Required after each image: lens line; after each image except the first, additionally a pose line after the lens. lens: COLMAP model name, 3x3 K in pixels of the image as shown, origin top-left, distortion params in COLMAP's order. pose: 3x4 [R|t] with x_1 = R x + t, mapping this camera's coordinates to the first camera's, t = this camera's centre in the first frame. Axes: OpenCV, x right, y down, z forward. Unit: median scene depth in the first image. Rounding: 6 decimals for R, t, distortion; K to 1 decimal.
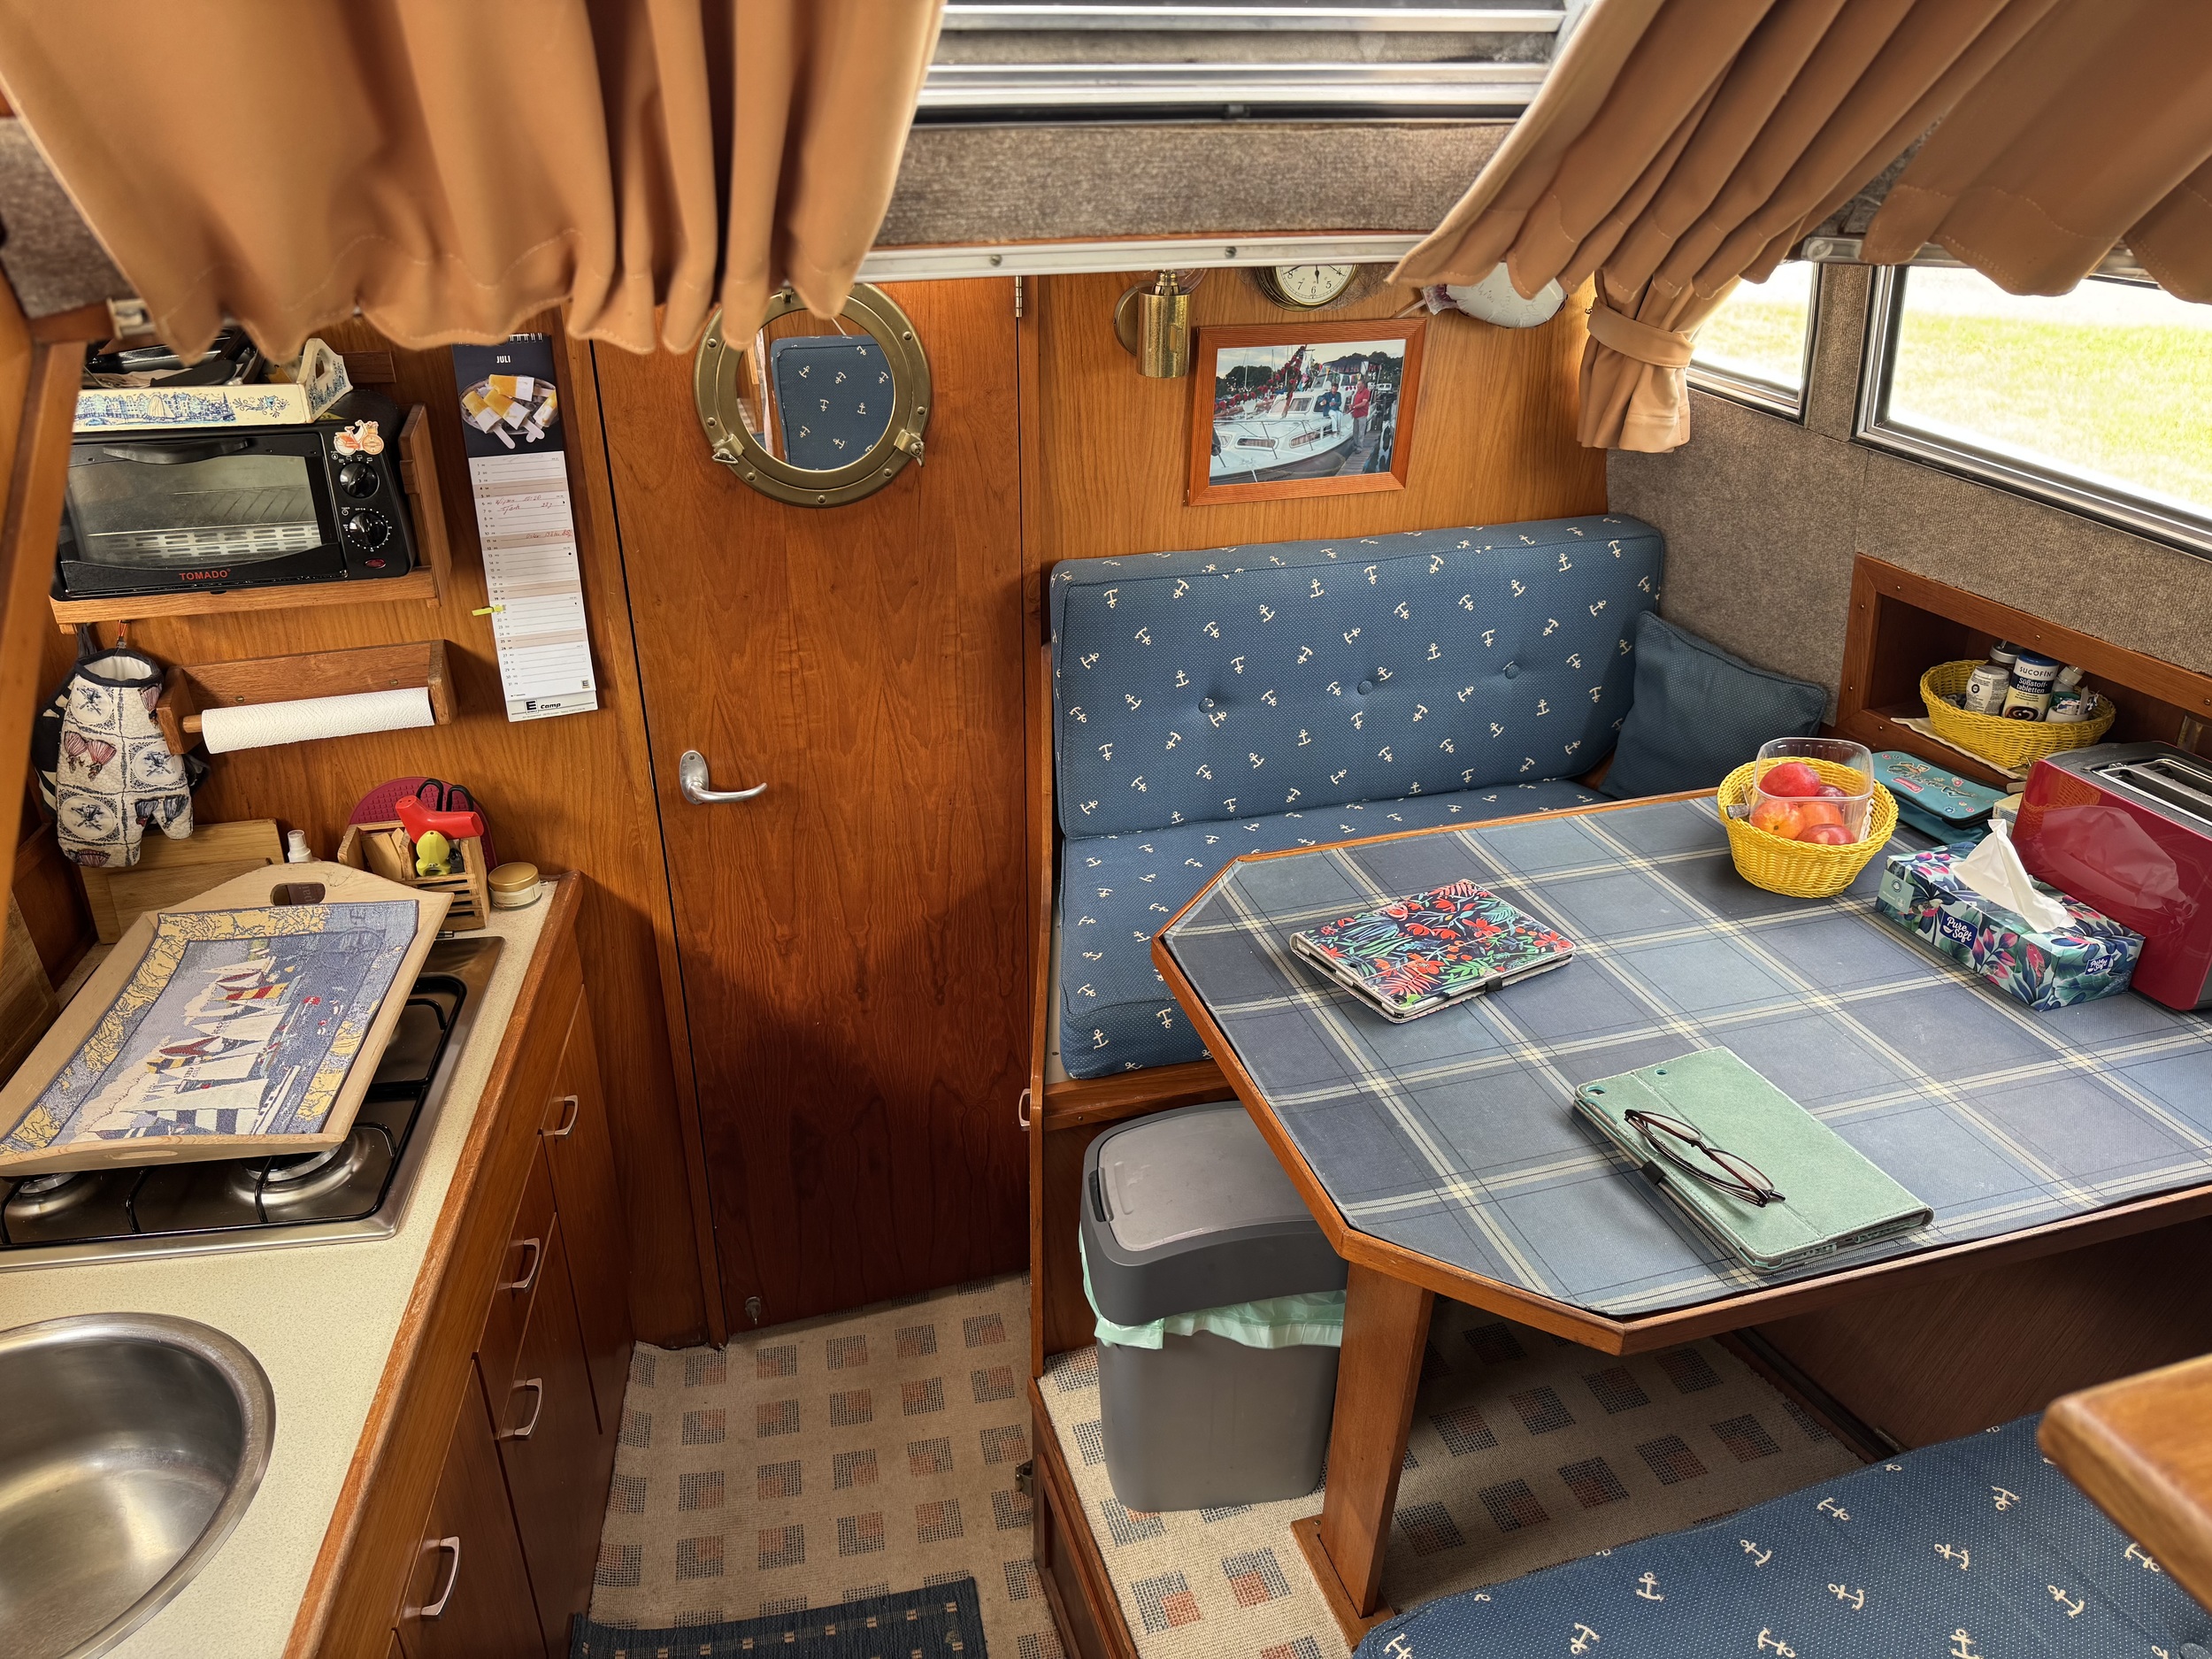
lens RADIAL K [[1557.2, 0, 1103.6], [0, 1557.2, 839.4], [0, 0, 1]] dist [0.059786, -0.076948]
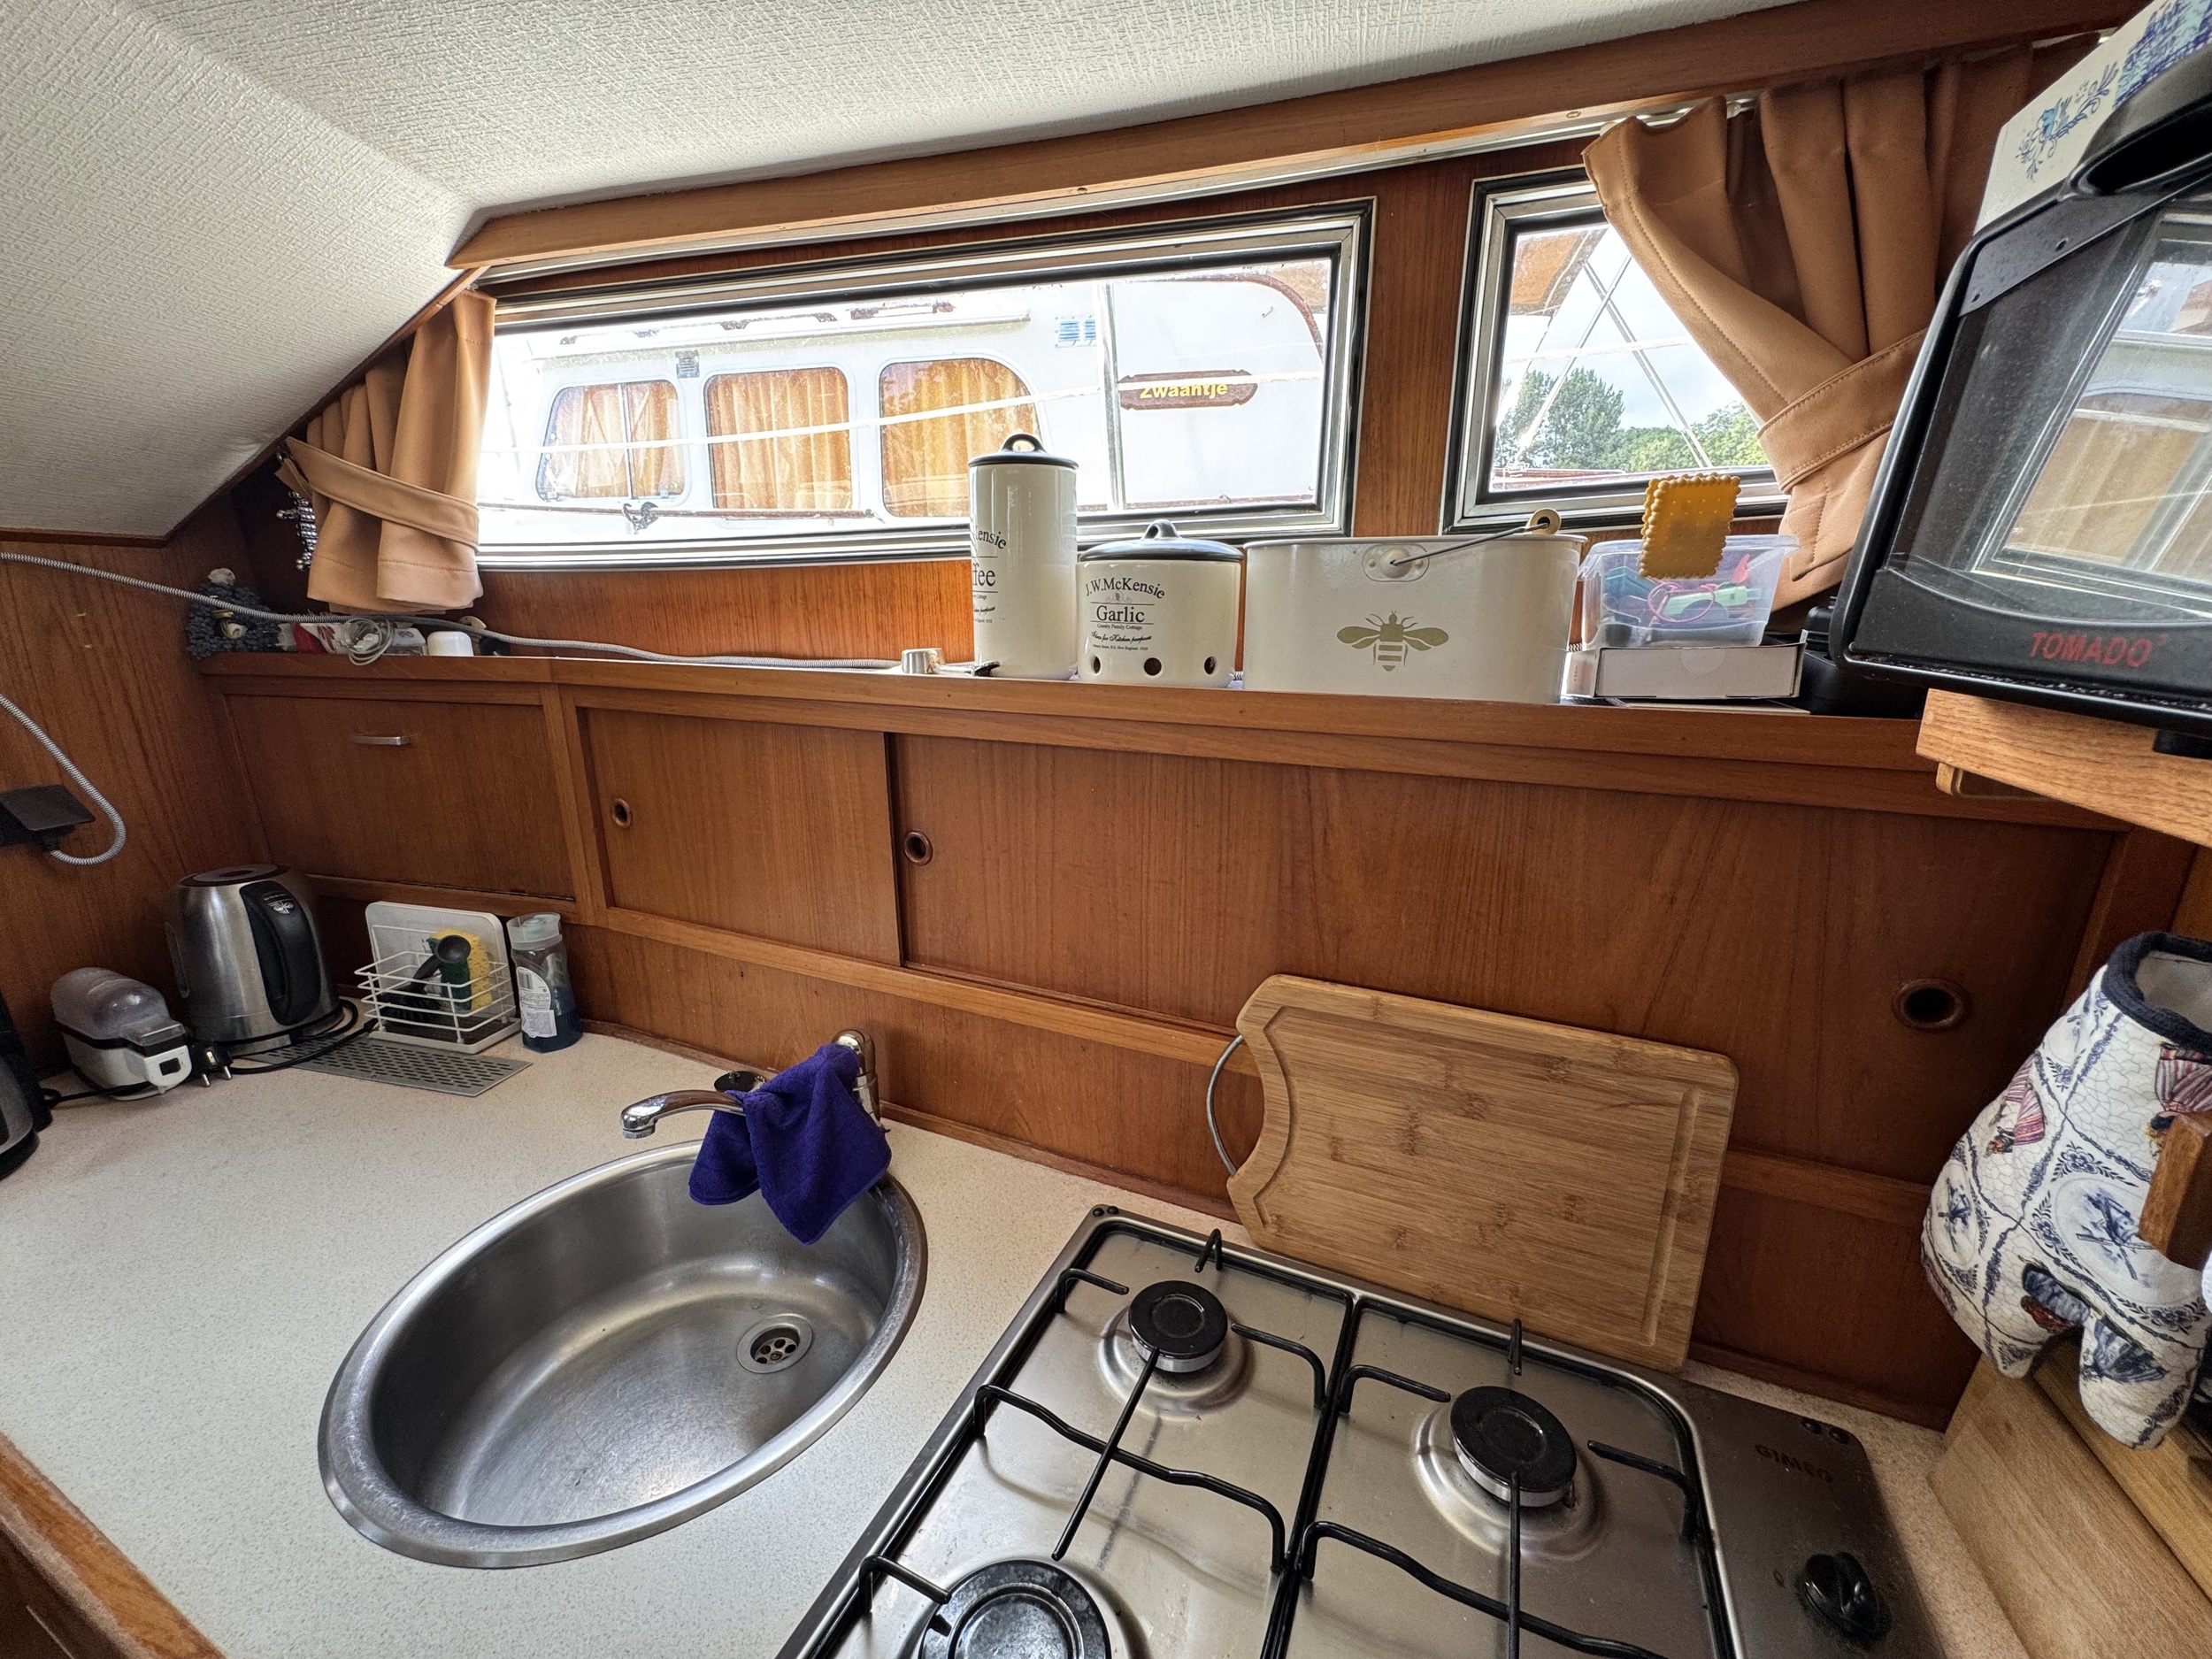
lens RADIAL K [[888.9, 0, 1106.8], [0, 888.9, 830.8], [0, 0, 1]] dist [-0.001731, 0.000397]
pose [[-0.544500, 0.215222, -0.810679, -0.310362], [-0.383730, 0.795520, 0.468933, -0.131844], [0.745836, 0.566416, -0.350574, 0.829972]]
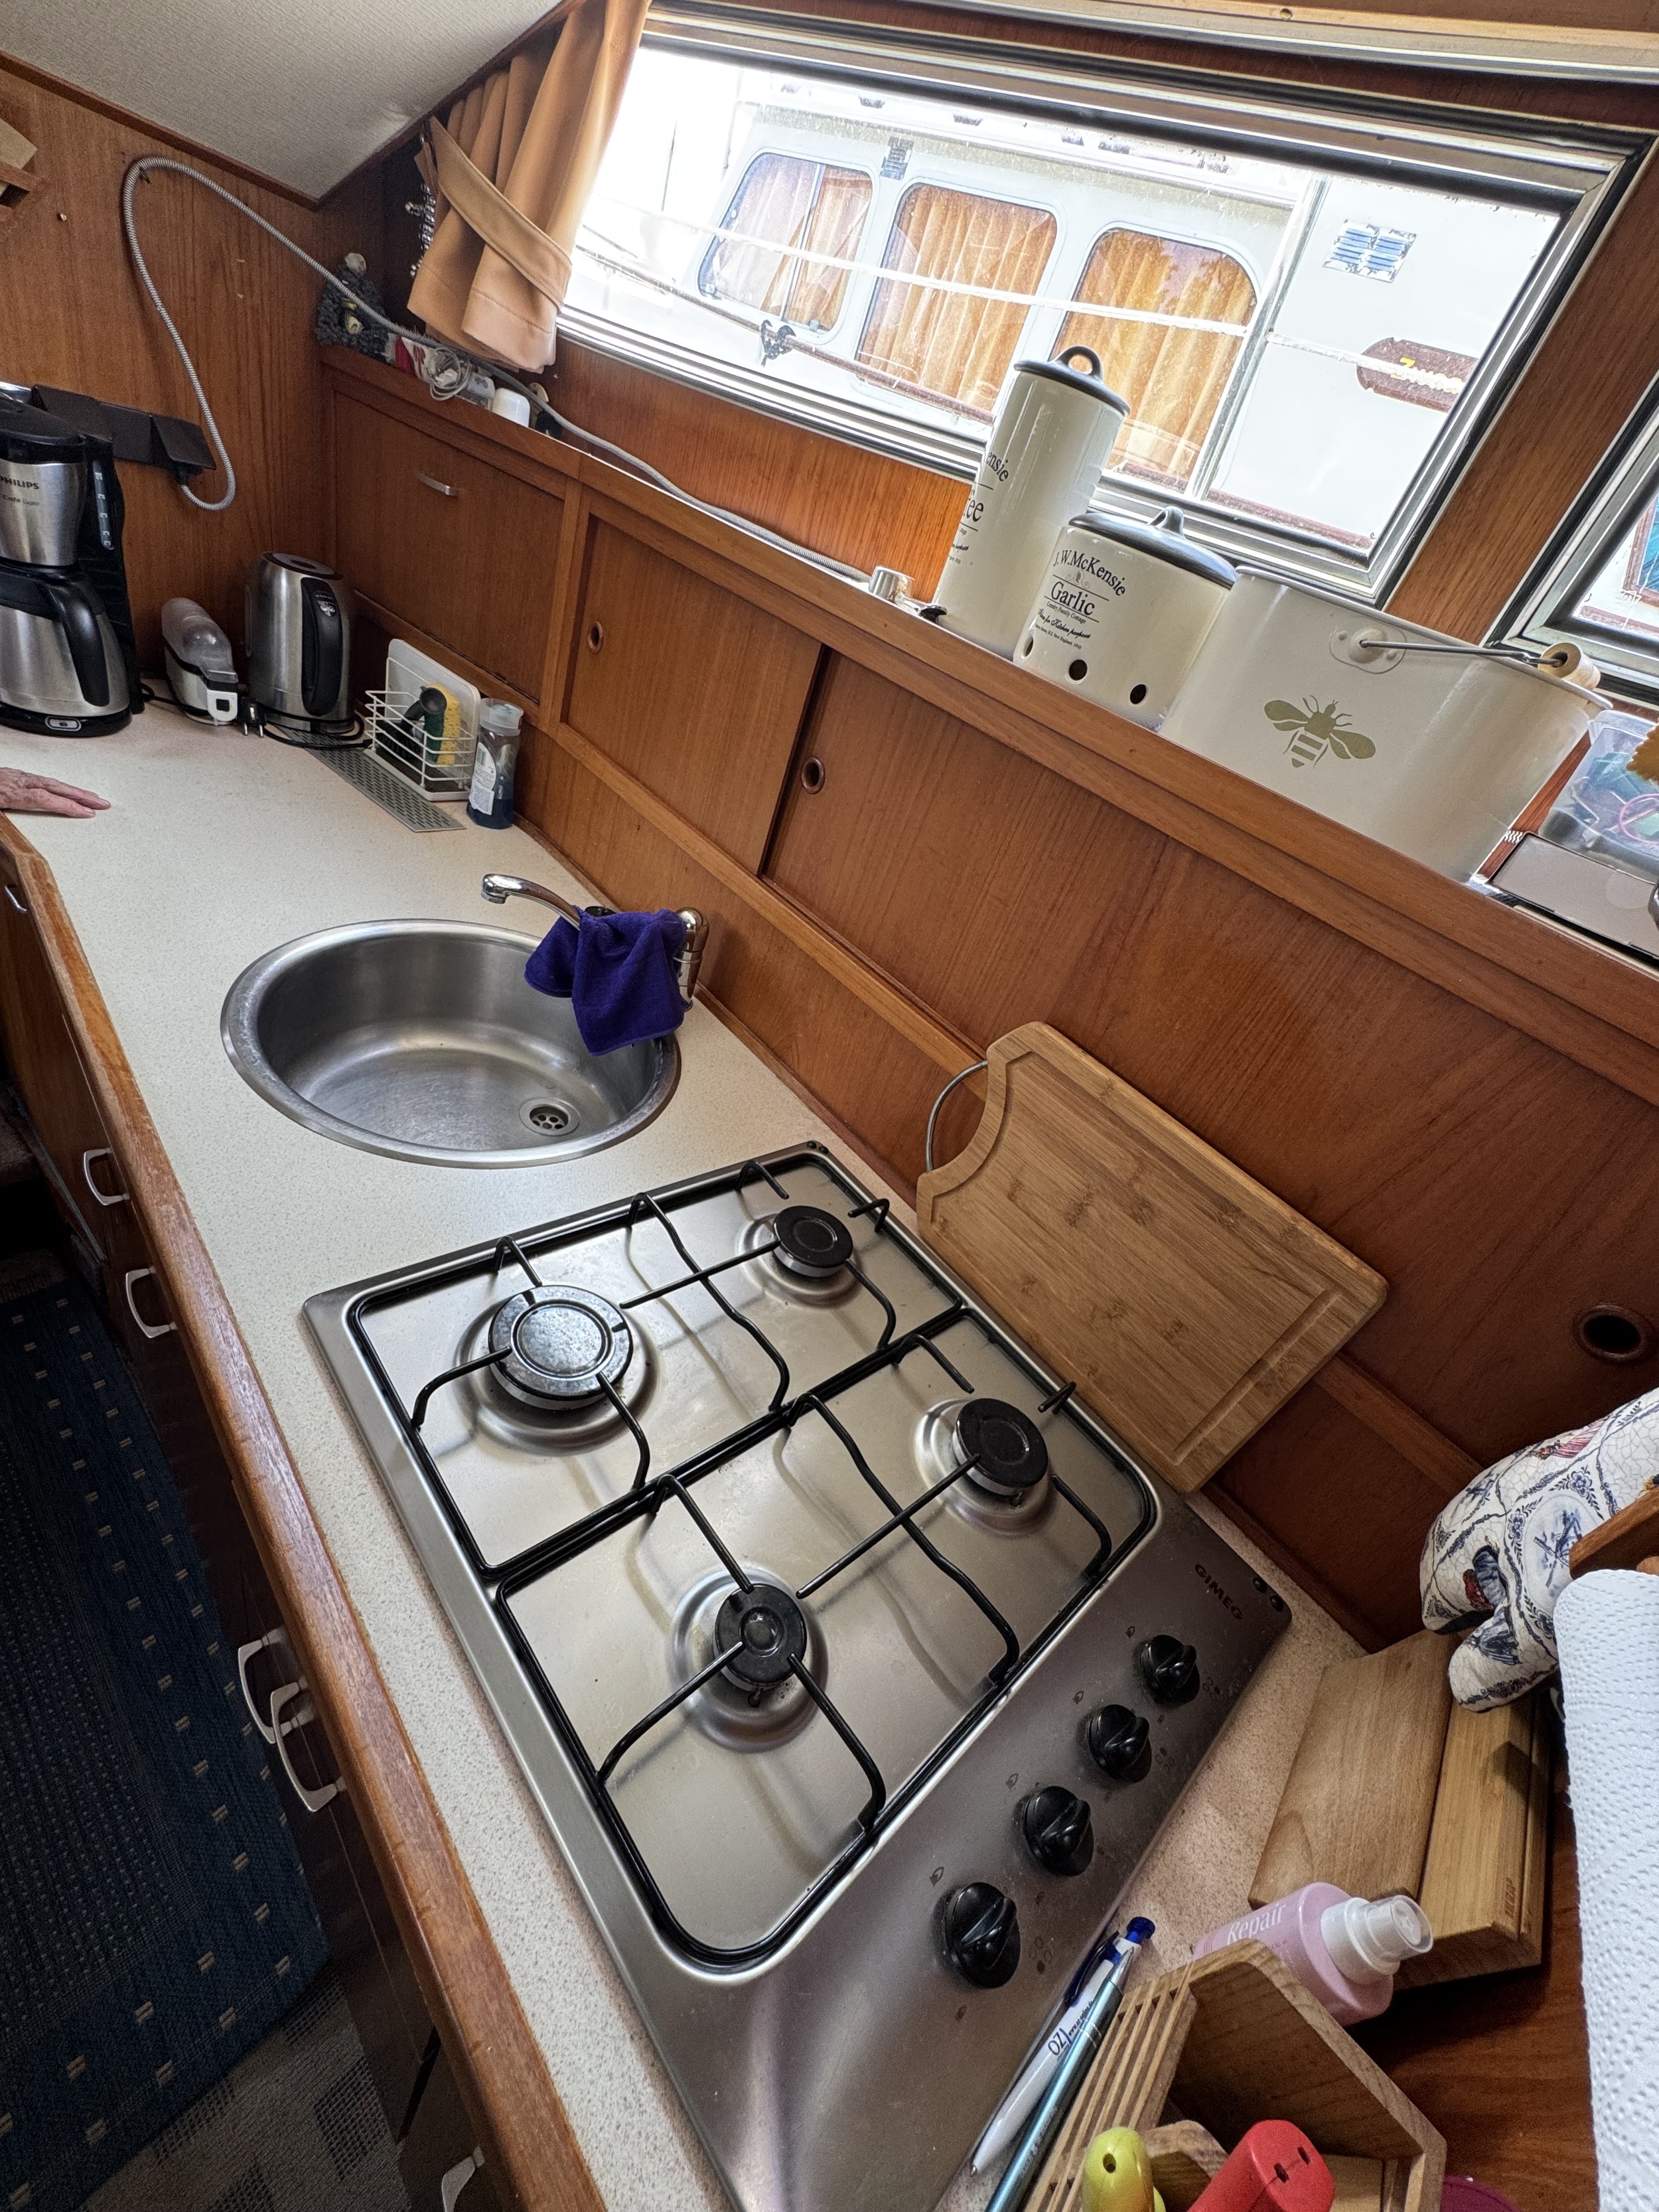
lens RADIAL K [[888.8, 0, 828.8], [0, 888.8, 1102.8], [0, 0, 1]] dist [-0.001731, 0.000397]
pose [[-0.791594, 0.105931, -0.601796, -0.332801], [-0.518239, 0.405402, 0.753045, -0.163099], [0.323740, 0.907980, -0.266017, 0.891592]]
